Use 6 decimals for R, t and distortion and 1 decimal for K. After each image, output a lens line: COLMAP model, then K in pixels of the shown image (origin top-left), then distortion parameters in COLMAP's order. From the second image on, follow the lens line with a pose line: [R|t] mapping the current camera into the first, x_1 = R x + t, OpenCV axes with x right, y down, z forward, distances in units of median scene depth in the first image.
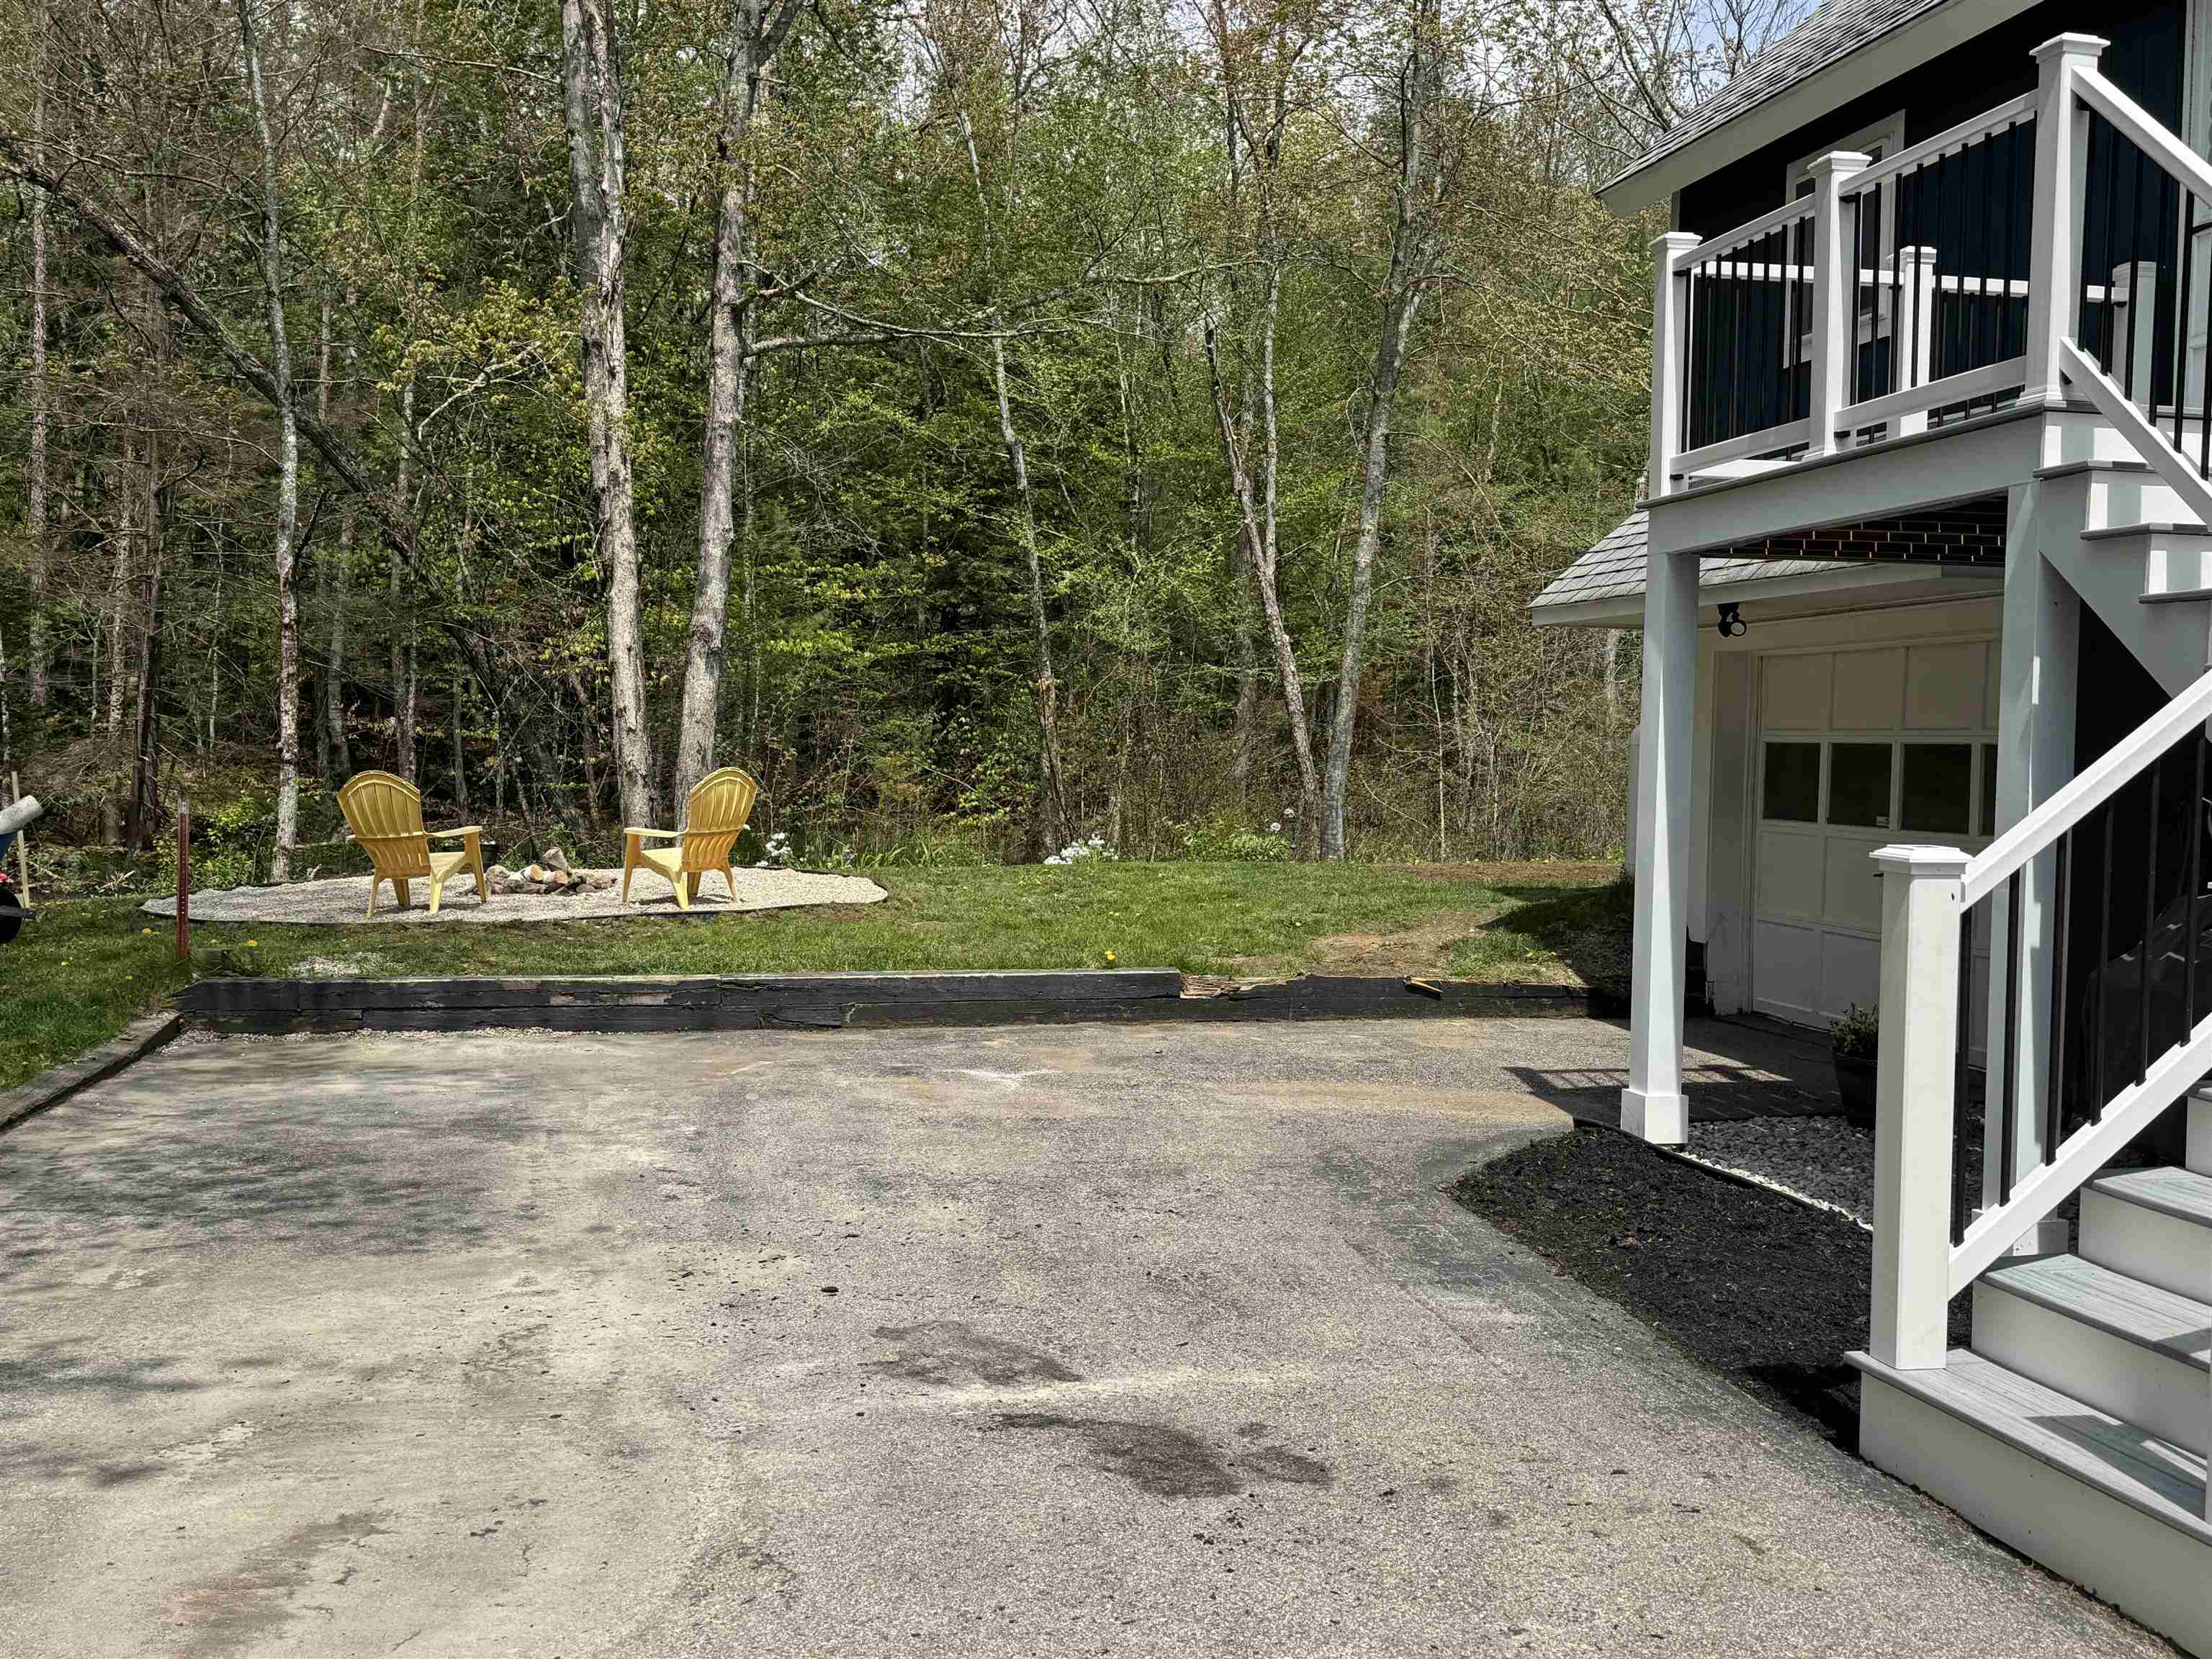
lens RADIAL K [[2211.6, 0, 1166.7], [0, 2211.6, 849.1], [0, 0, 1]] dist [0.089164, 0.000000]
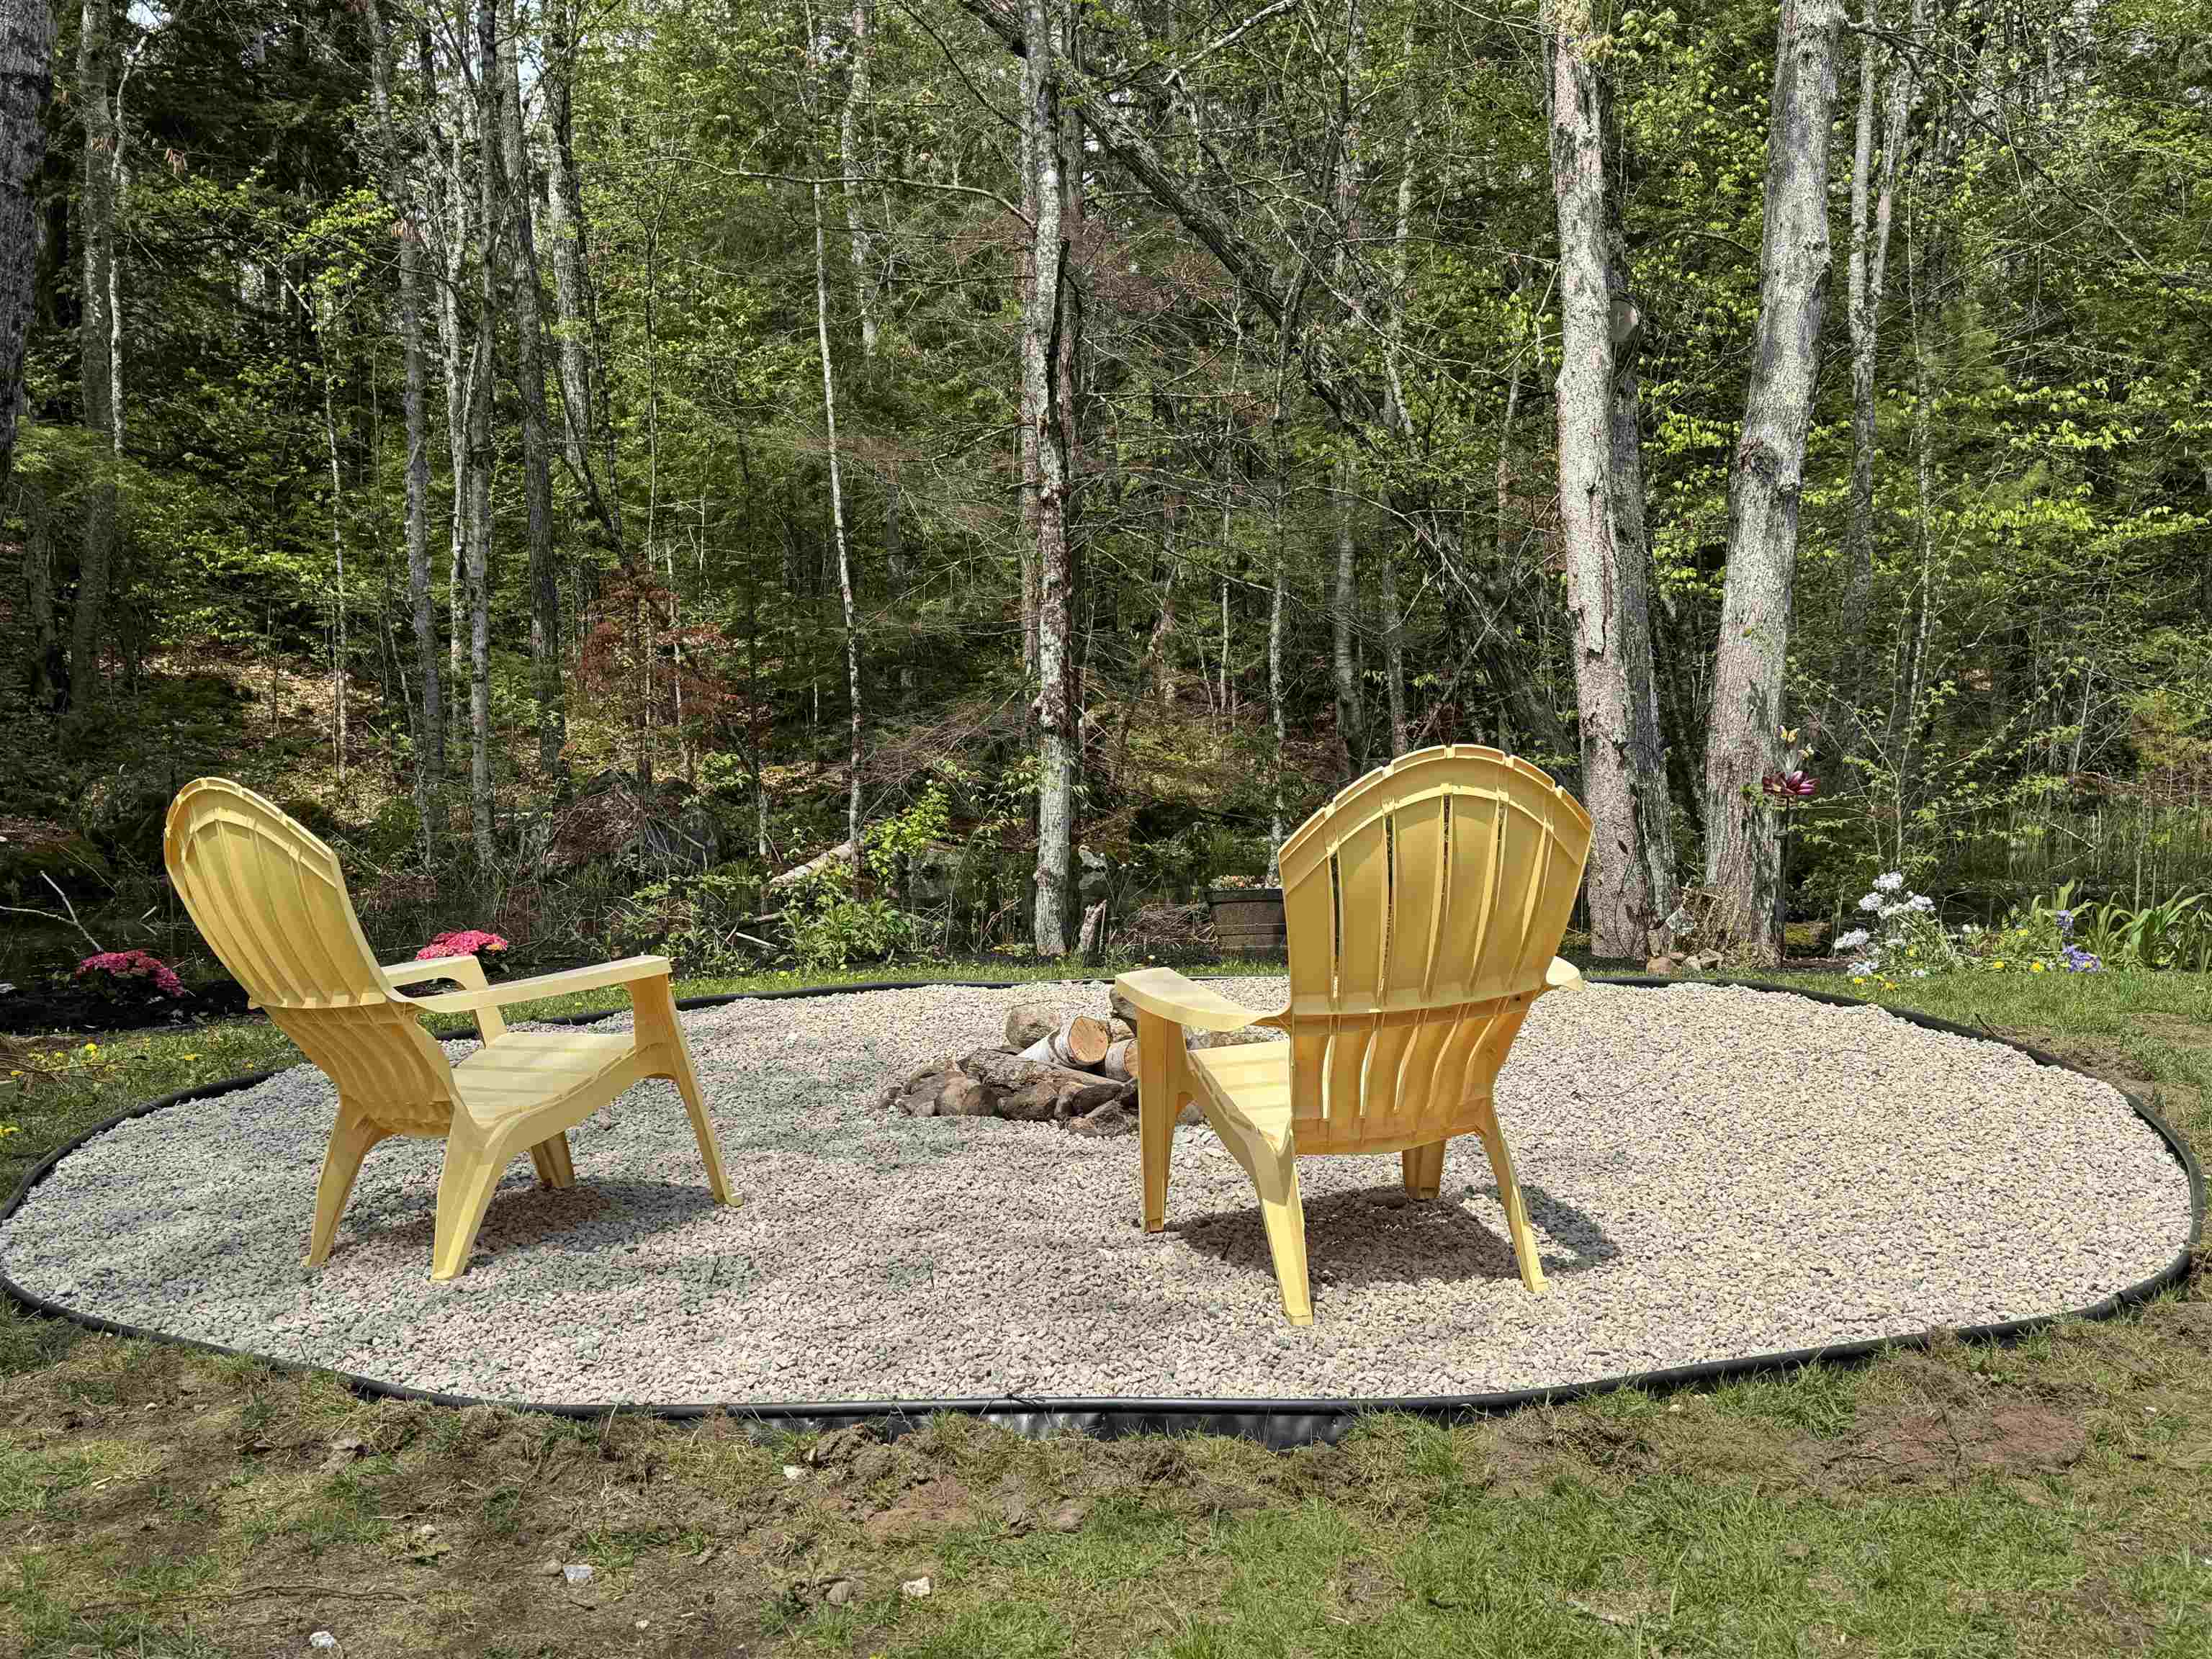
lens RADIAL K [[2211.6, 0, 1111.7], [0, 2211.6, 838.1], [0, 0, 1]] dist [0.089164, 0.000000]
pose [[0.850594, 0.008190, -0.525760, -0.113202], [-0.000074, 0.999881, 0.015456, -0.031934], [0.525824, -0.013108, 0.850493, 0.836139]]
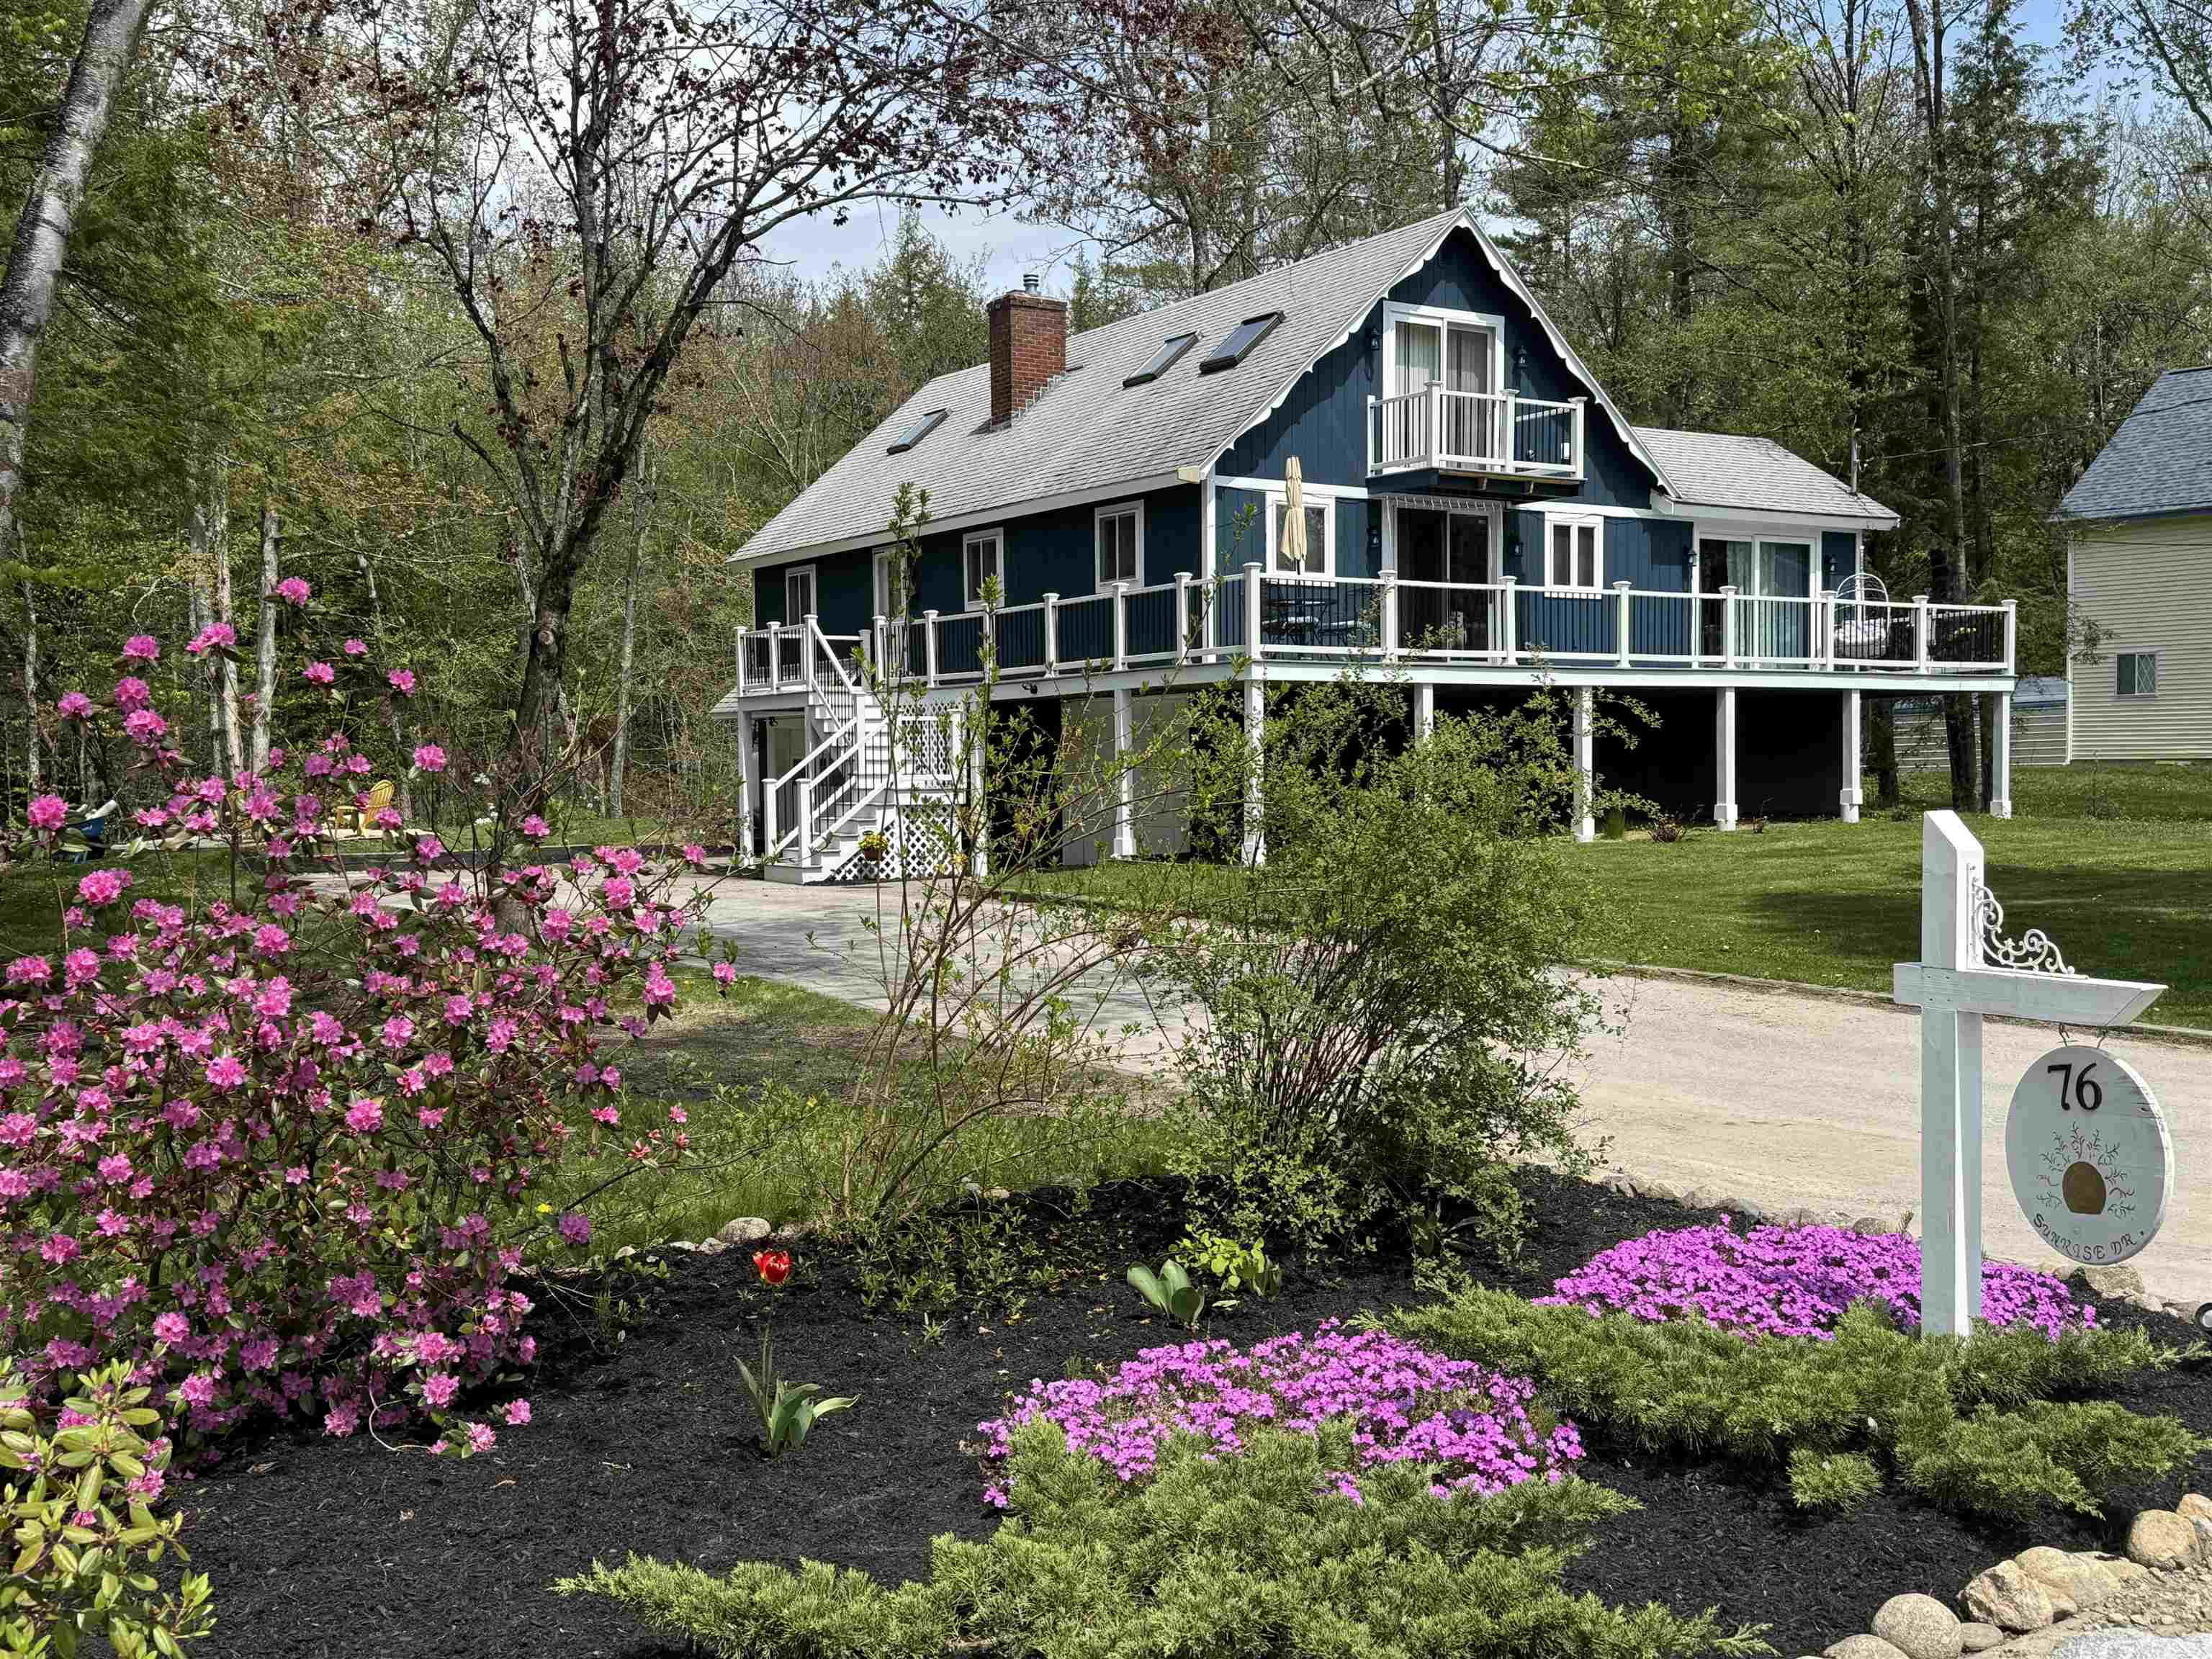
lens RADIAL K [[2211.6, 0, 1099.7], [0, 2211.6, 843.0], [0, 0, 1]] dist [0.089164, 0.000000]
pose [[0.946283, -0.044578, 0.320250, -0.262968], [0.046301, 0.998925, 0.002237, 0.069867], [-0.320006, 0.012711, 0.947330, -1.743248]]
